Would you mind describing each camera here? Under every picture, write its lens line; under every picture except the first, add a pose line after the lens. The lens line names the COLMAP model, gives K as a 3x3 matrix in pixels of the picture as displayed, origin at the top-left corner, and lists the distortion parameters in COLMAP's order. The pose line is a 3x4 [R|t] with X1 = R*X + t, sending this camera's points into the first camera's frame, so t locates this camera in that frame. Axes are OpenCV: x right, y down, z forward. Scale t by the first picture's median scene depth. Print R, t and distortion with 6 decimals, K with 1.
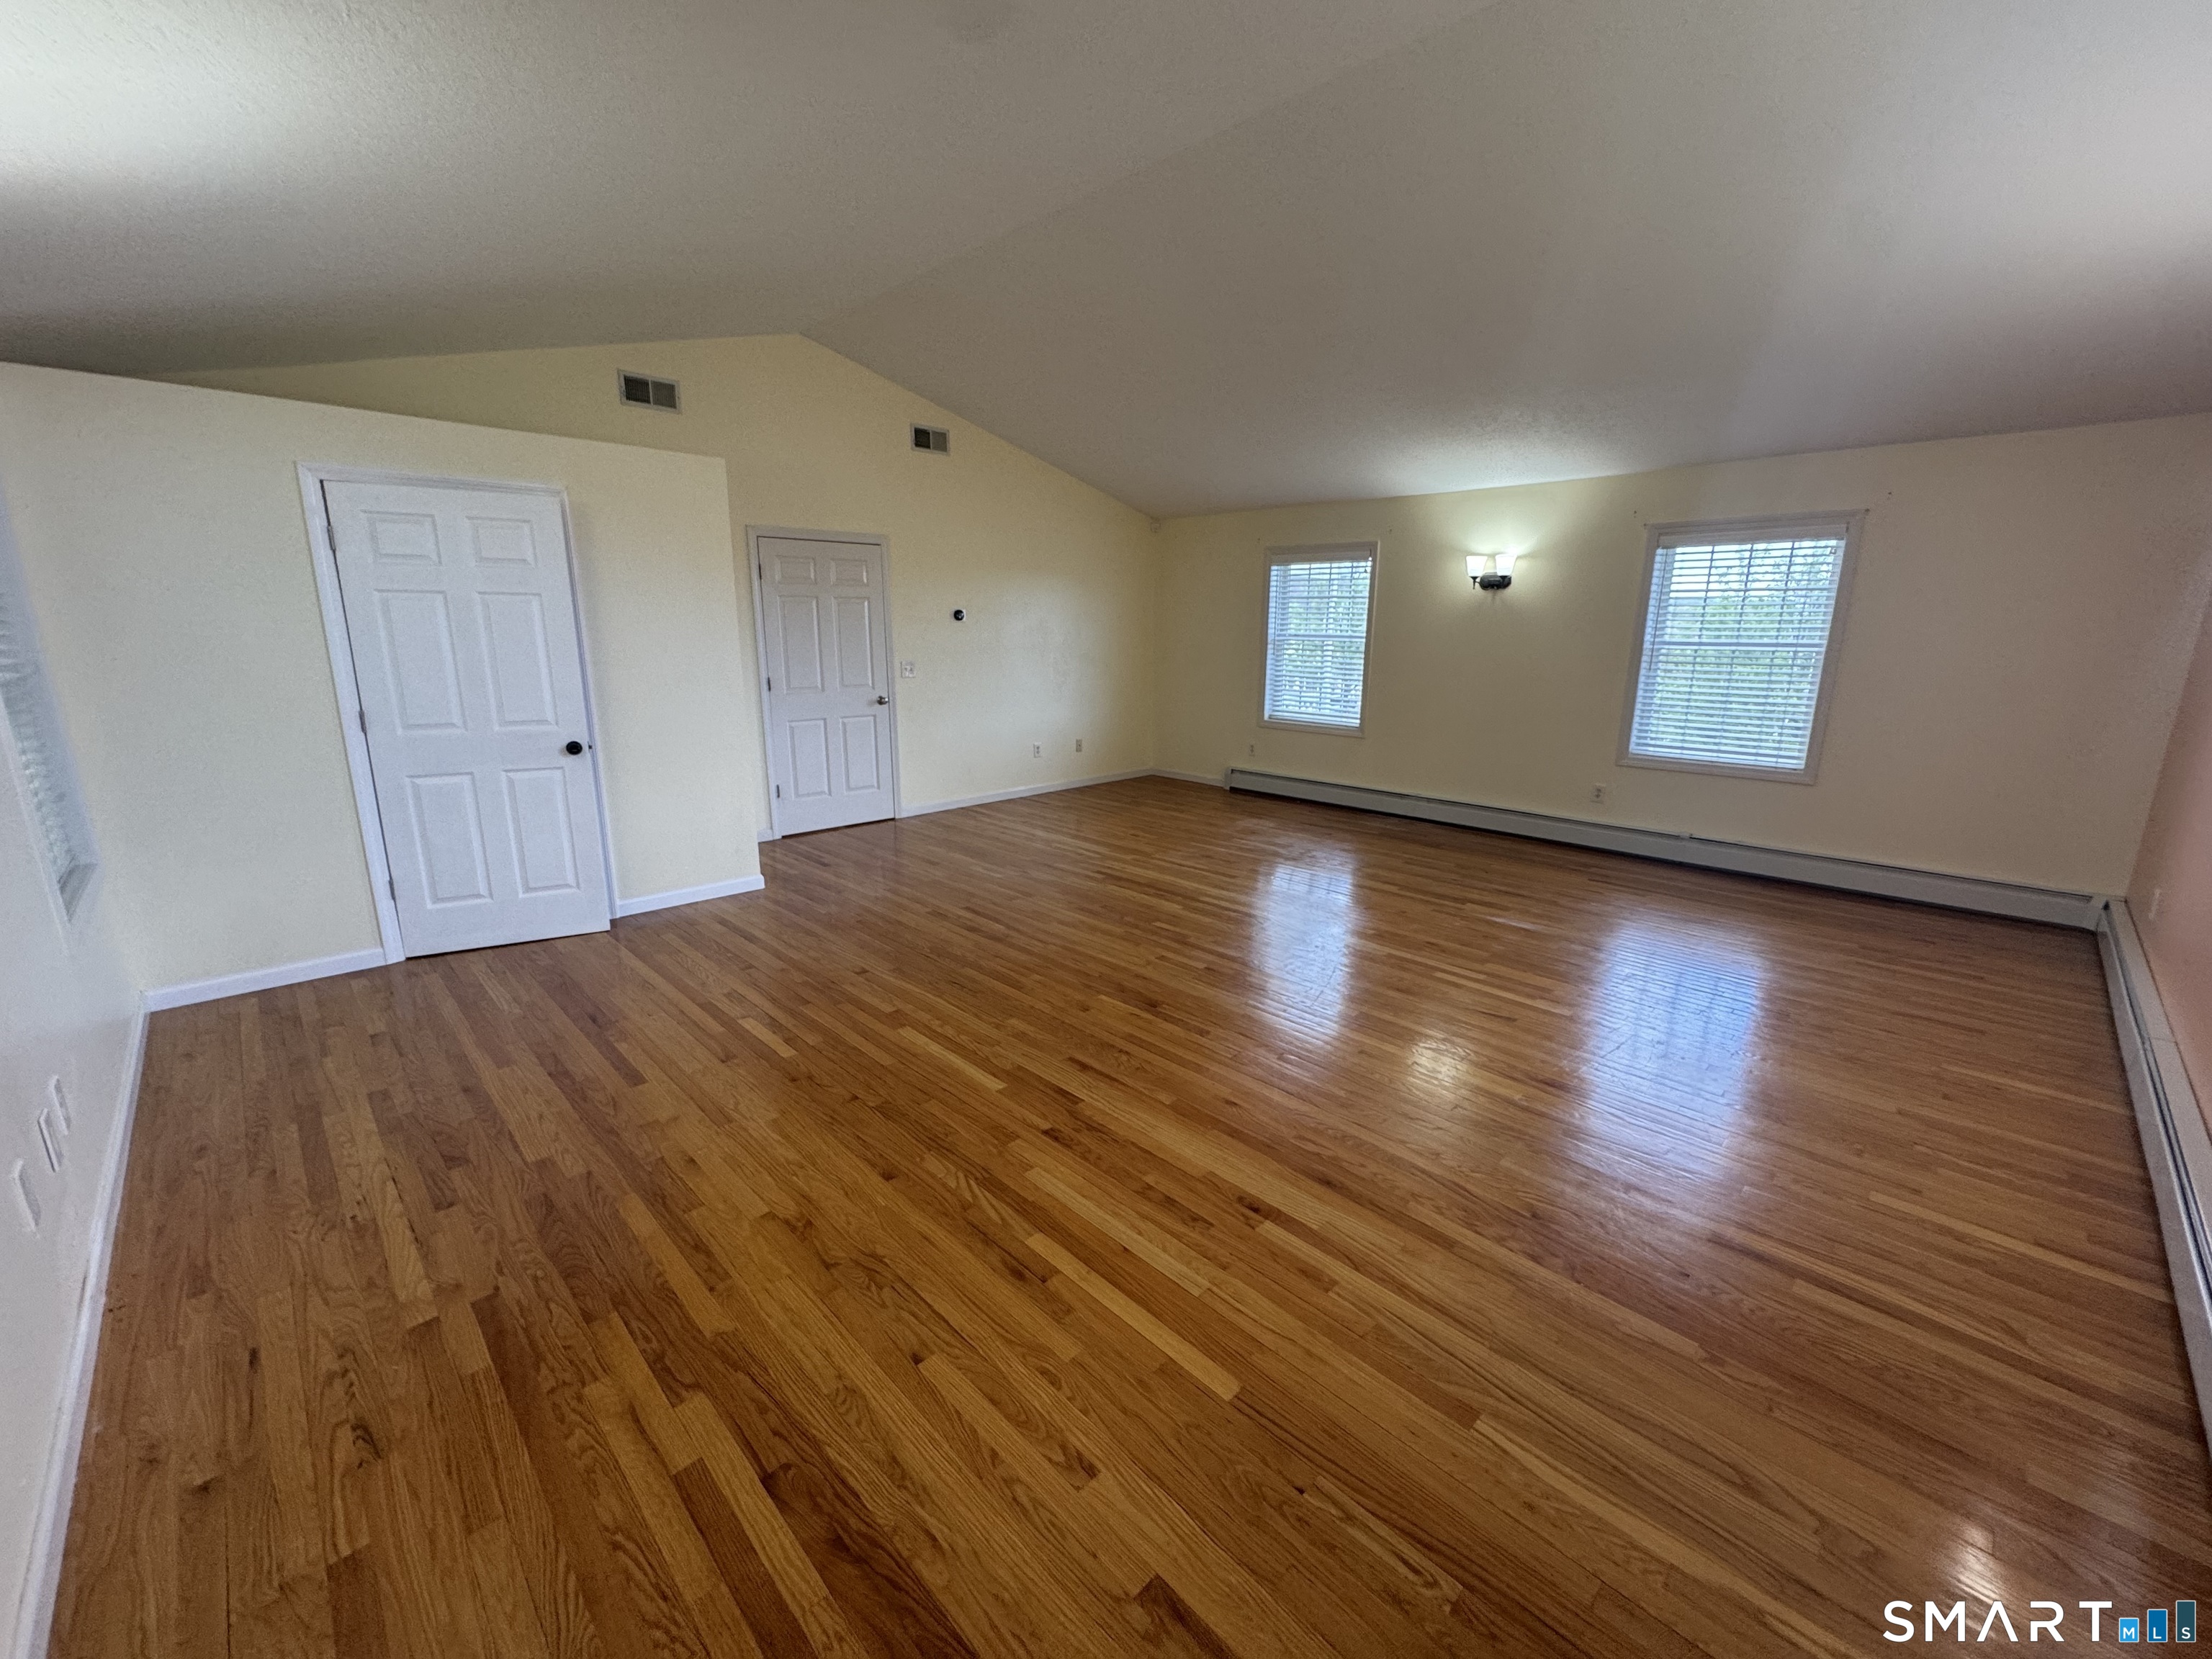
lens RADIAL K [[878.8, 0, 1106.0], [0, 878.8, 829.5], [0, 0, 1]] dist [-0.002785, -0.000267]
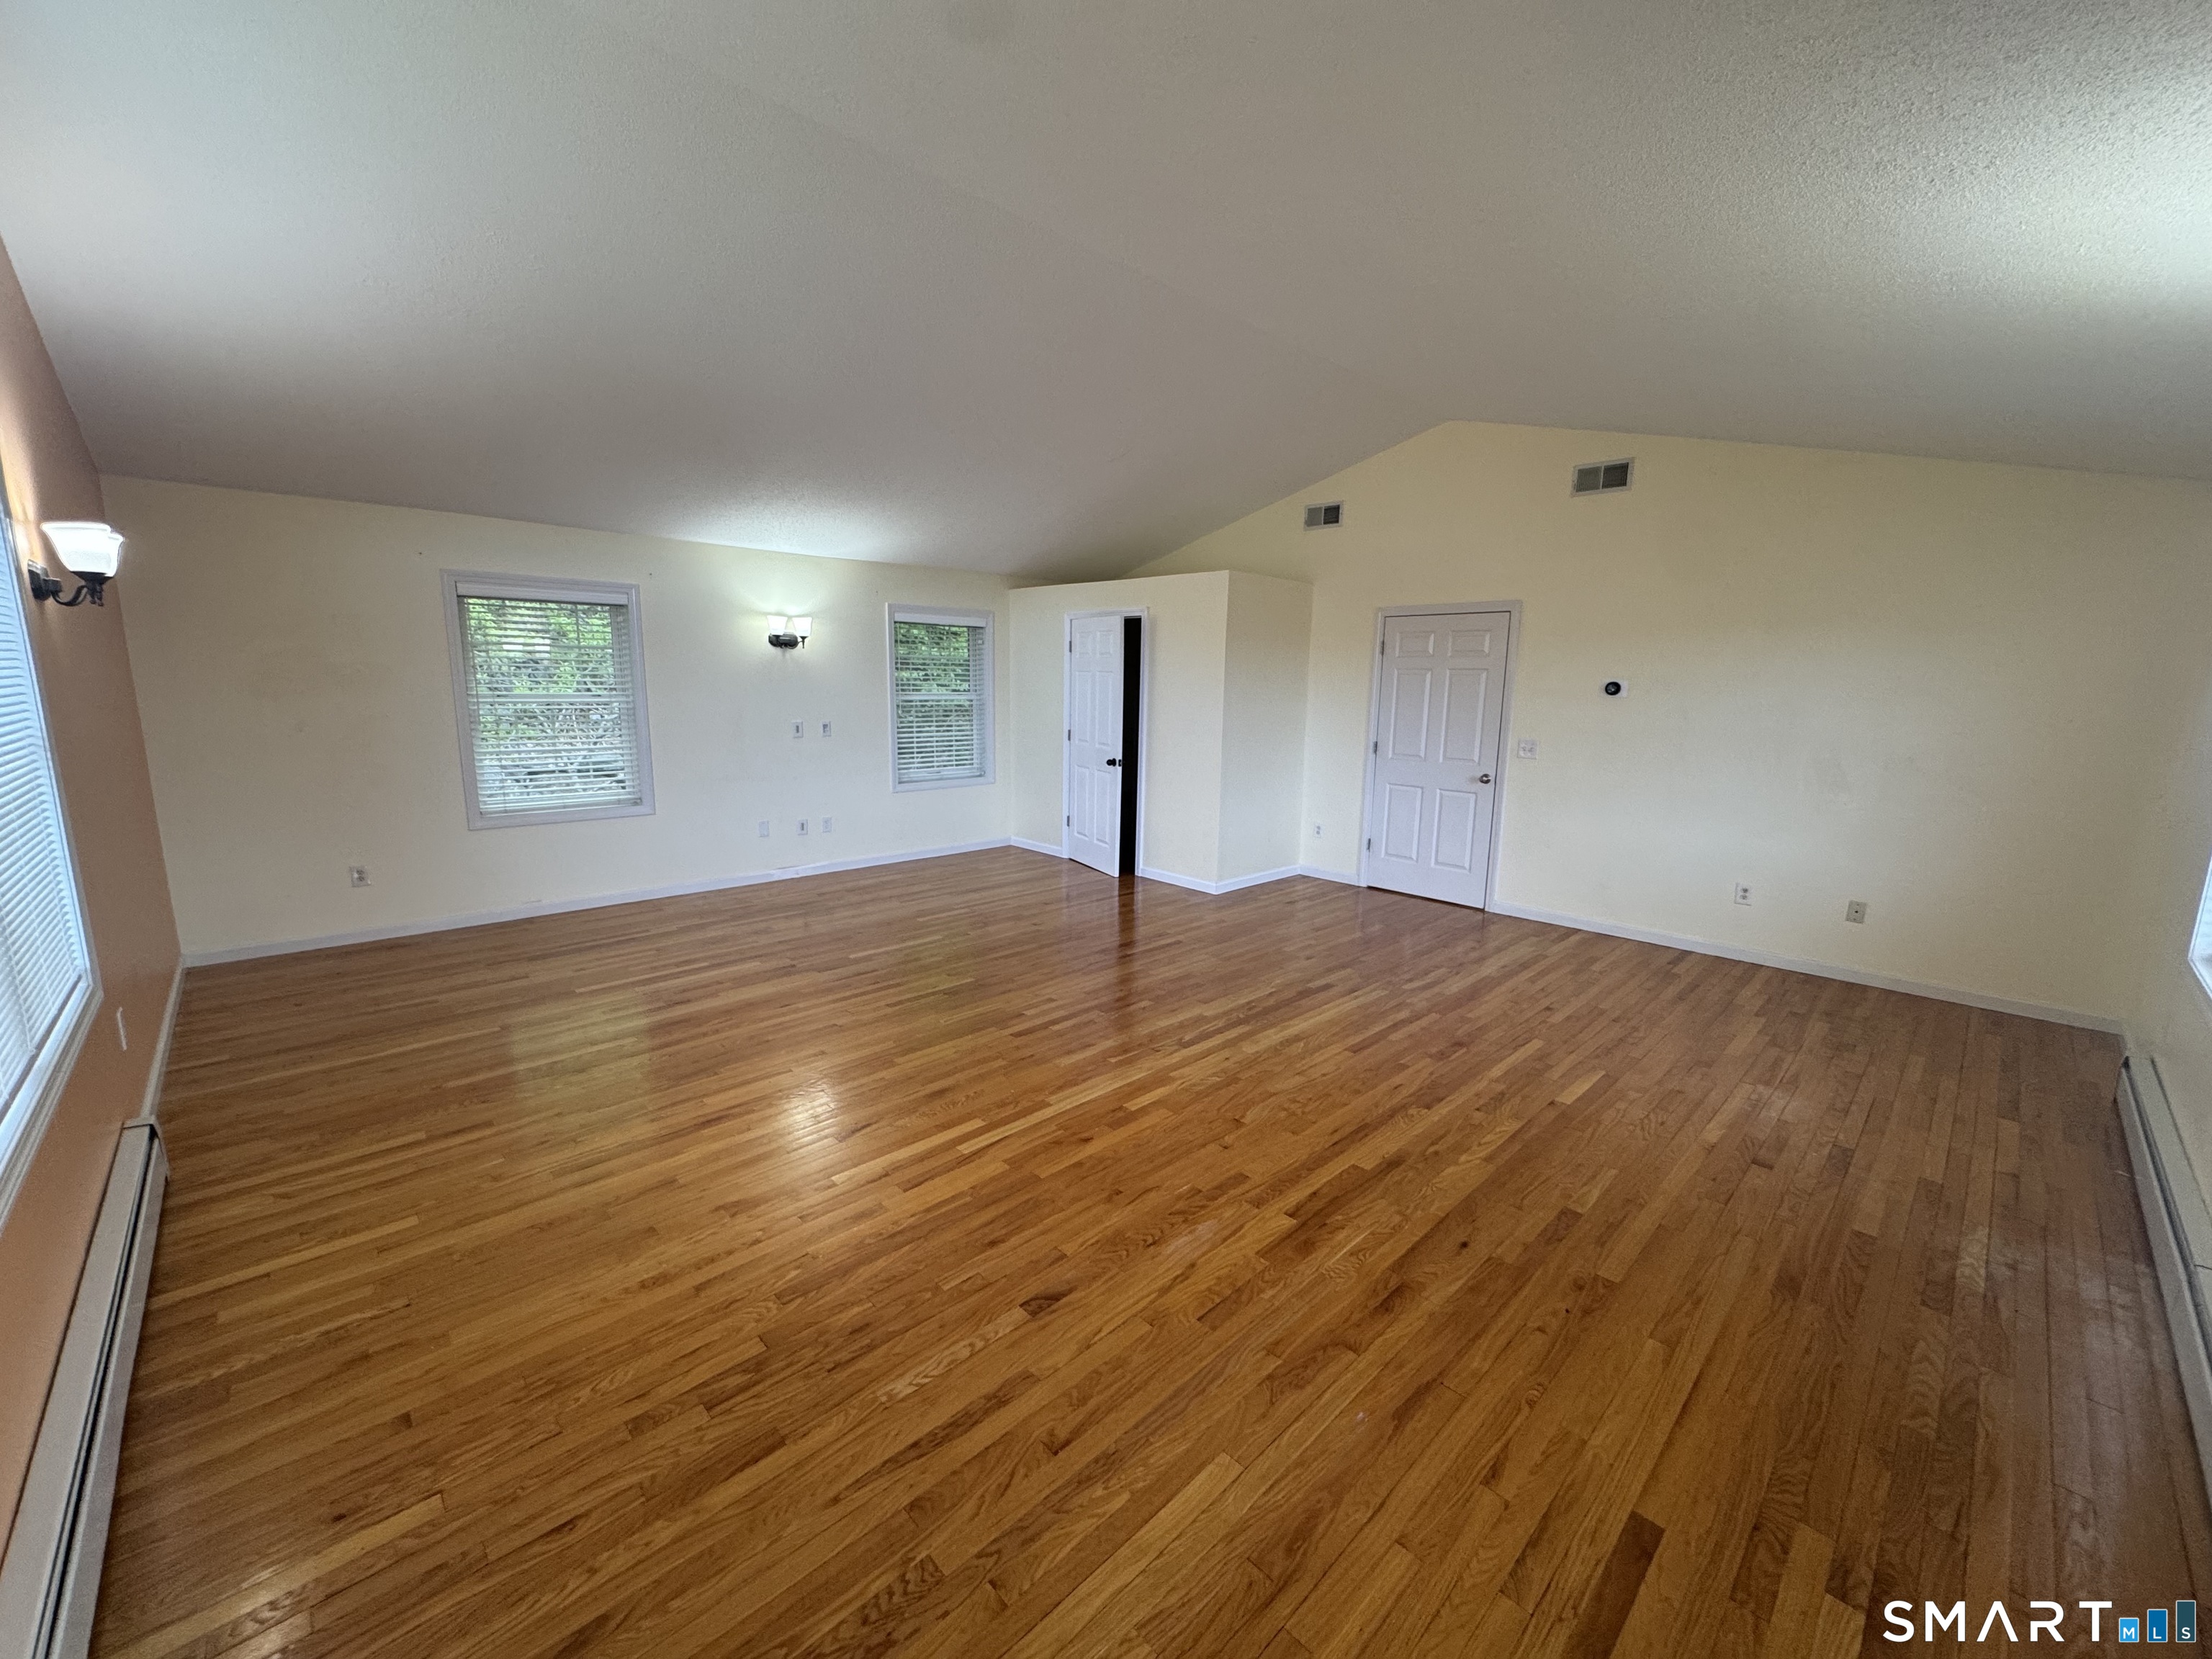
lens RADIAL K [[878.8, 0, 1106.0], [0, 878.8, 829.5], [0, 0, 1]] dist [-0.002785, -0.000267]
pose [[-0.008557, 0.165008, -0.986255, 0.938010], [-0.244258, 0.956070, 0.162077, -0.209965], [0.969673, 0.242288, 0.032124, 0.848390]]
